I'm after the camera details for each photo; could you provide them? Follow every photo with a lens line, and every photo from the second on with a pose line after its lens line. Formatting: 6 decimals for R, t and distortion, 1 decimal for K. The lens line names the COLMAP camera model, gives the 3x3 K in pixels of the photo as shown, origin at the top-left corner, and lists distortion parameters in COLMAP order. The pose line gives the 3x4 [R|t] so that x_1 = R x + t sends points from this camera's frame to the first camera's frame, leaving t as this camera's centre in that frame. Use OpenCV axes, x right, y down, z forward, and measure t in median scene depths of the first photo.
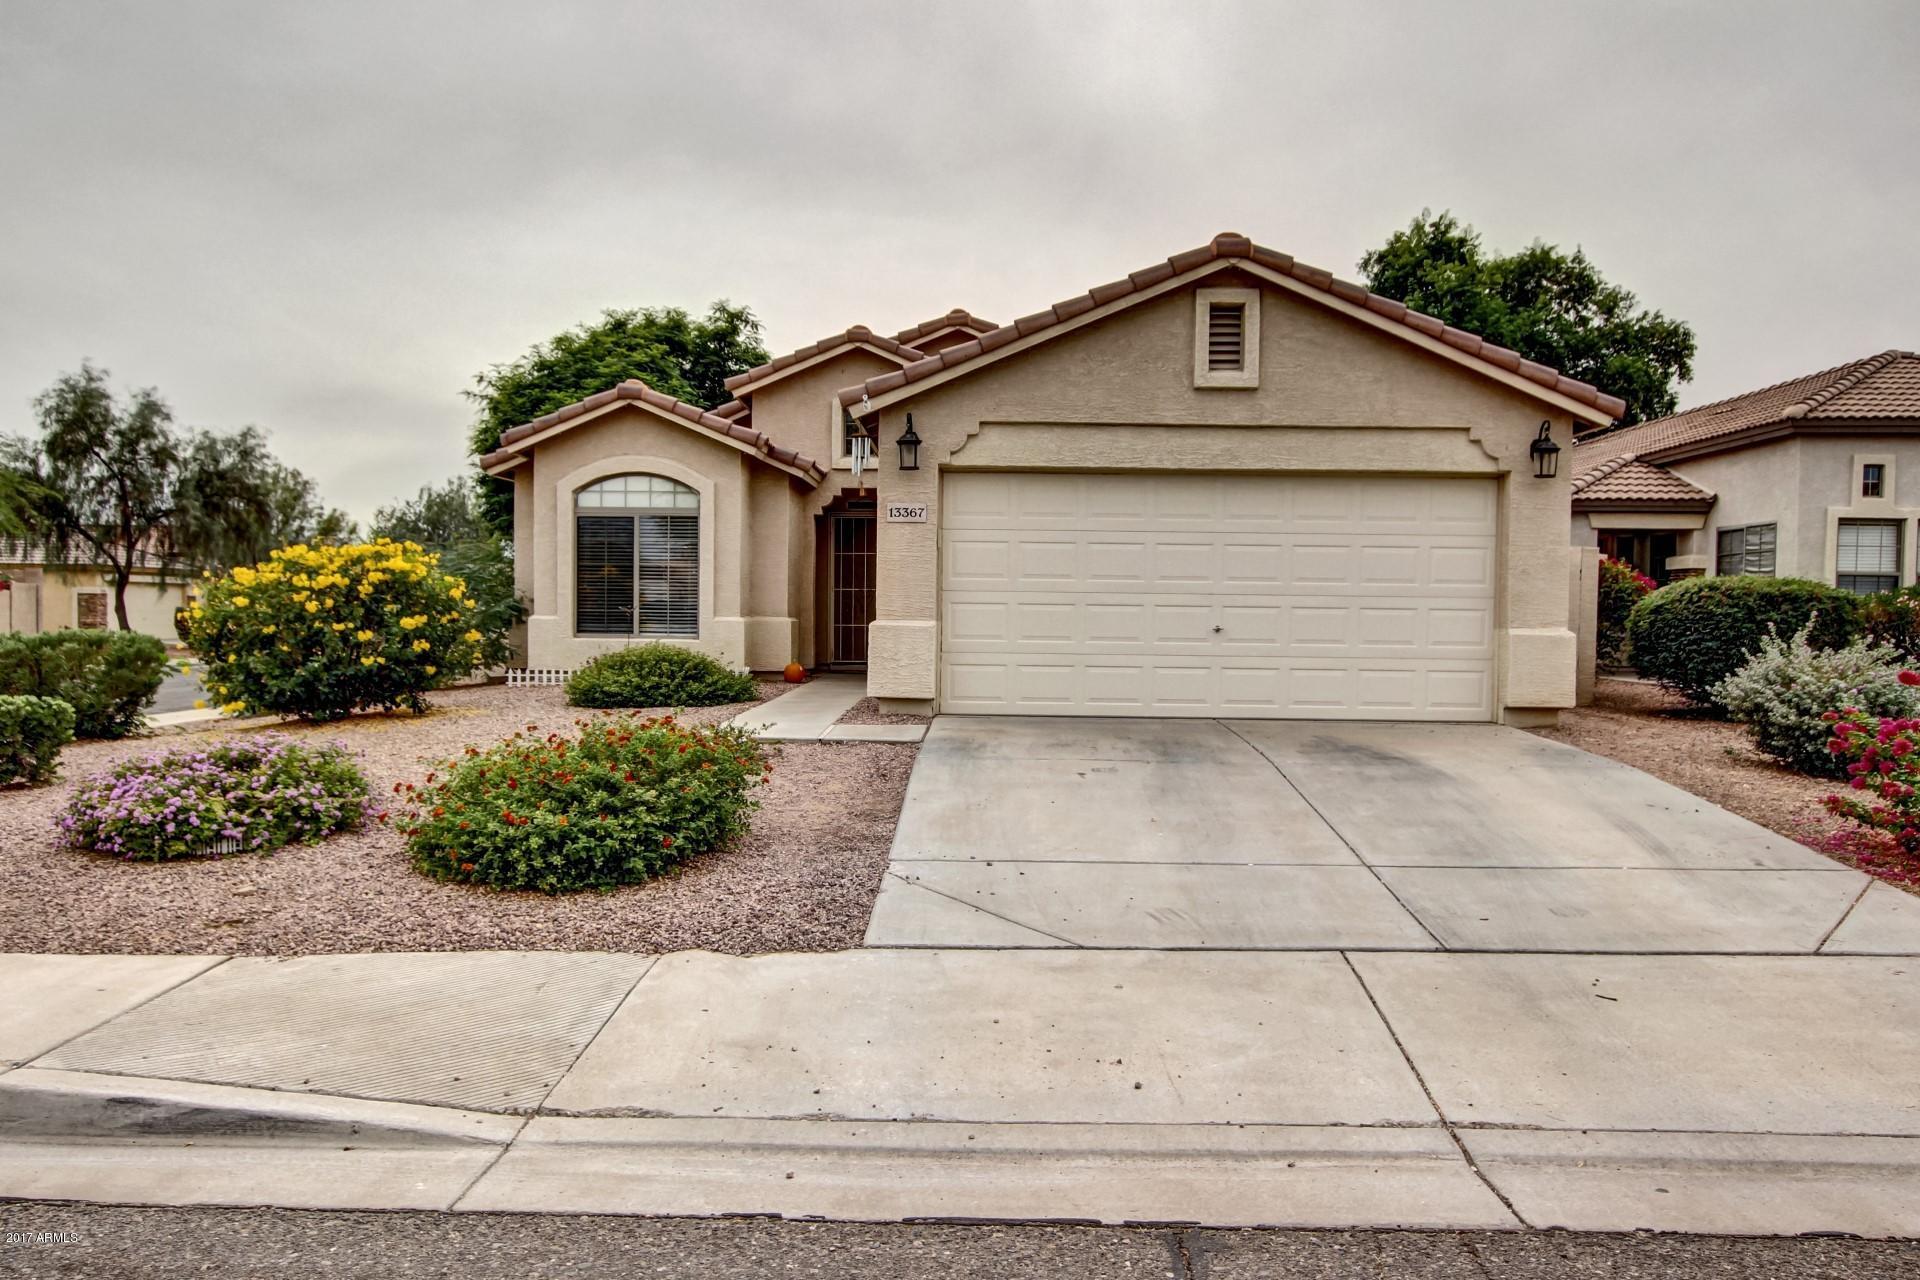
lens RADIAL K [[1328.2, 0, 969.0], [0, 1328.2, 631.3], [0, 0, 1]] dist [0.002063, 0.000236]
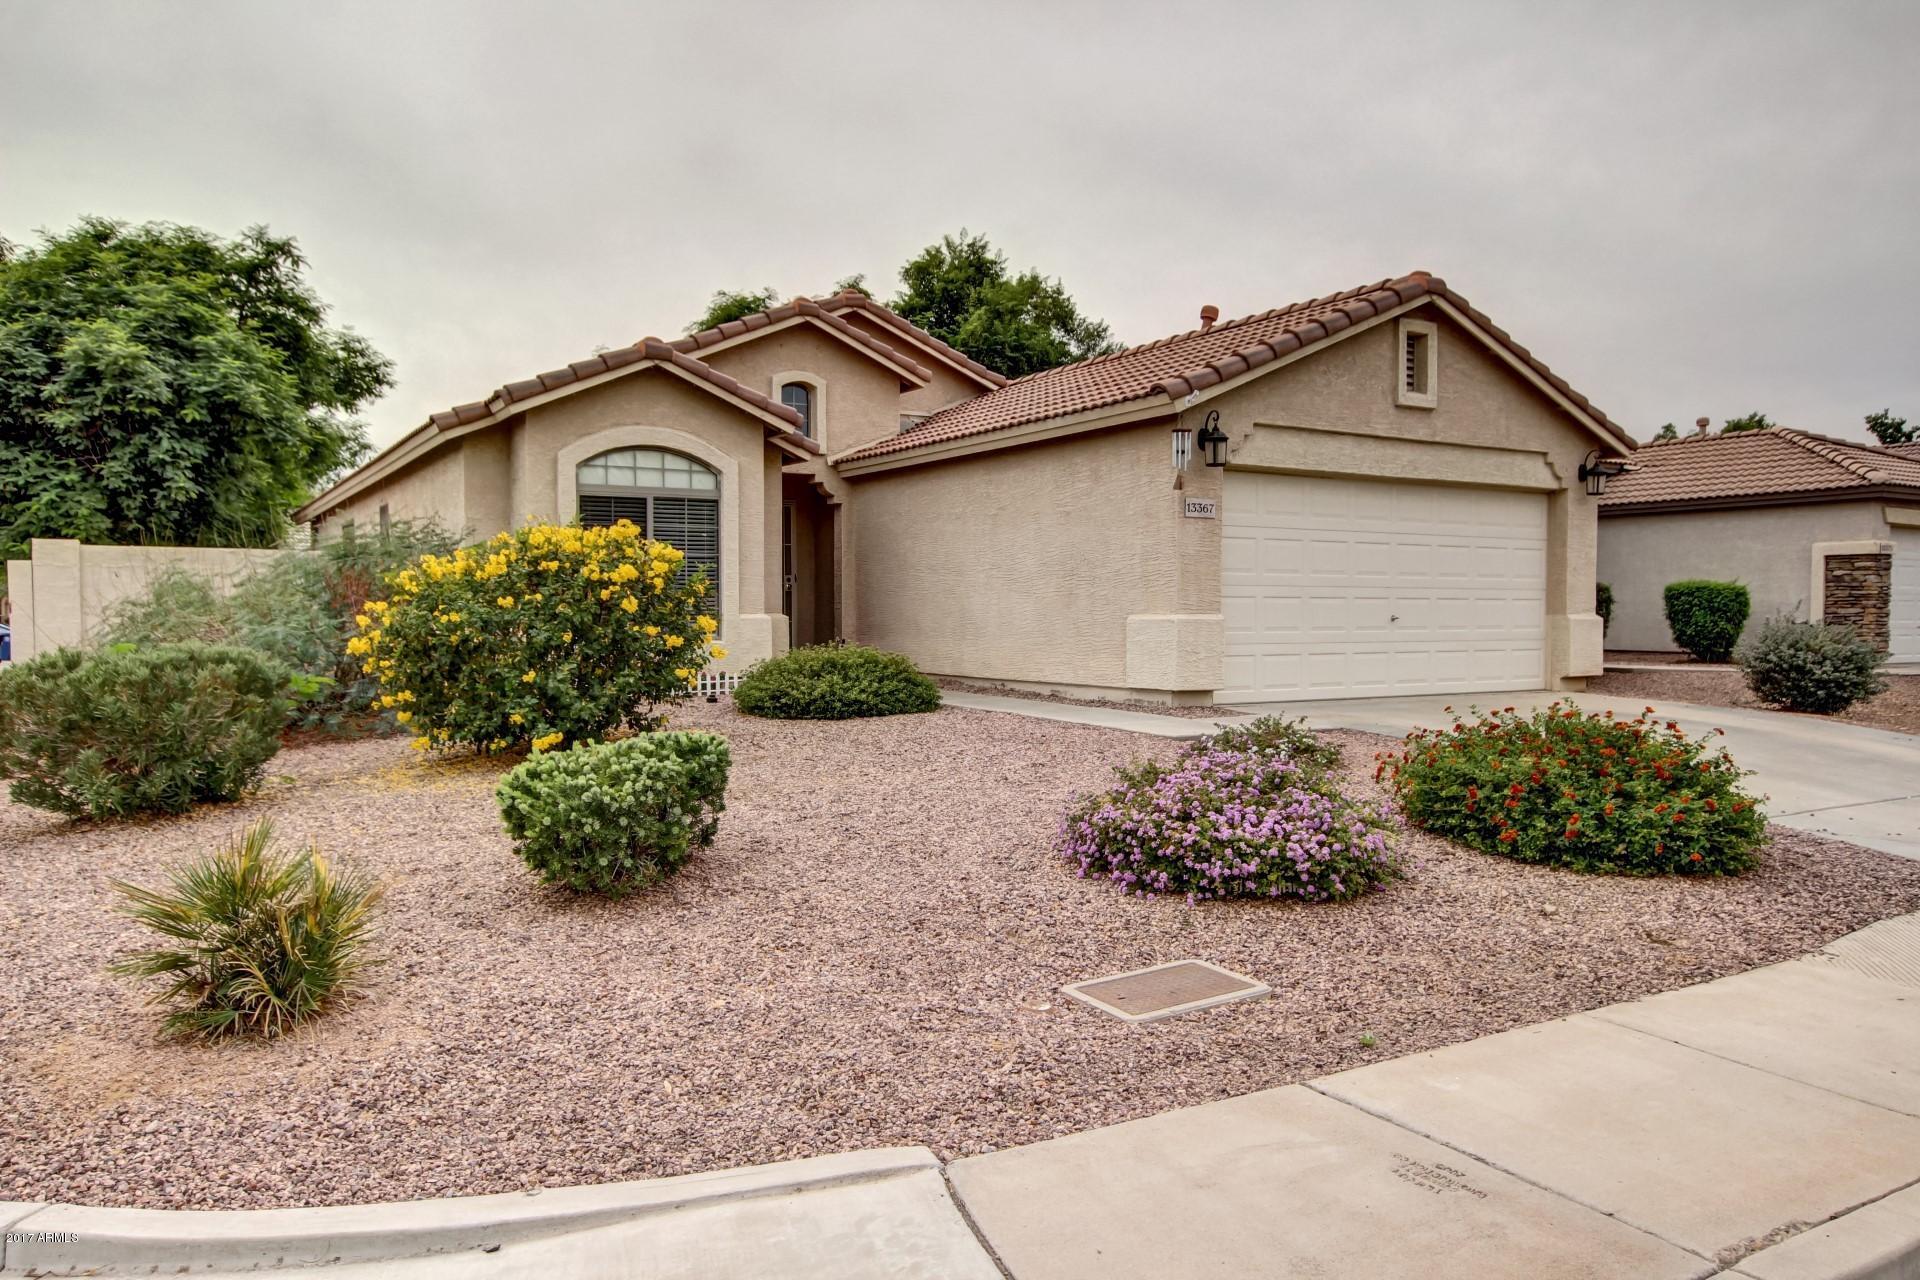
lens RADIAL K [[1328.2, 0, 972.5], [0, 1328.2, 647.4], [0, 0, 1]] dist [0.002063, 0.000236]
pose [[0.854487, -0.025412, 0.518851, -0.709753], [0.015285, 0.999600, 0.023786, -0.009333], [-0.519248, -0.012394, 0.854534, 0.213068]]
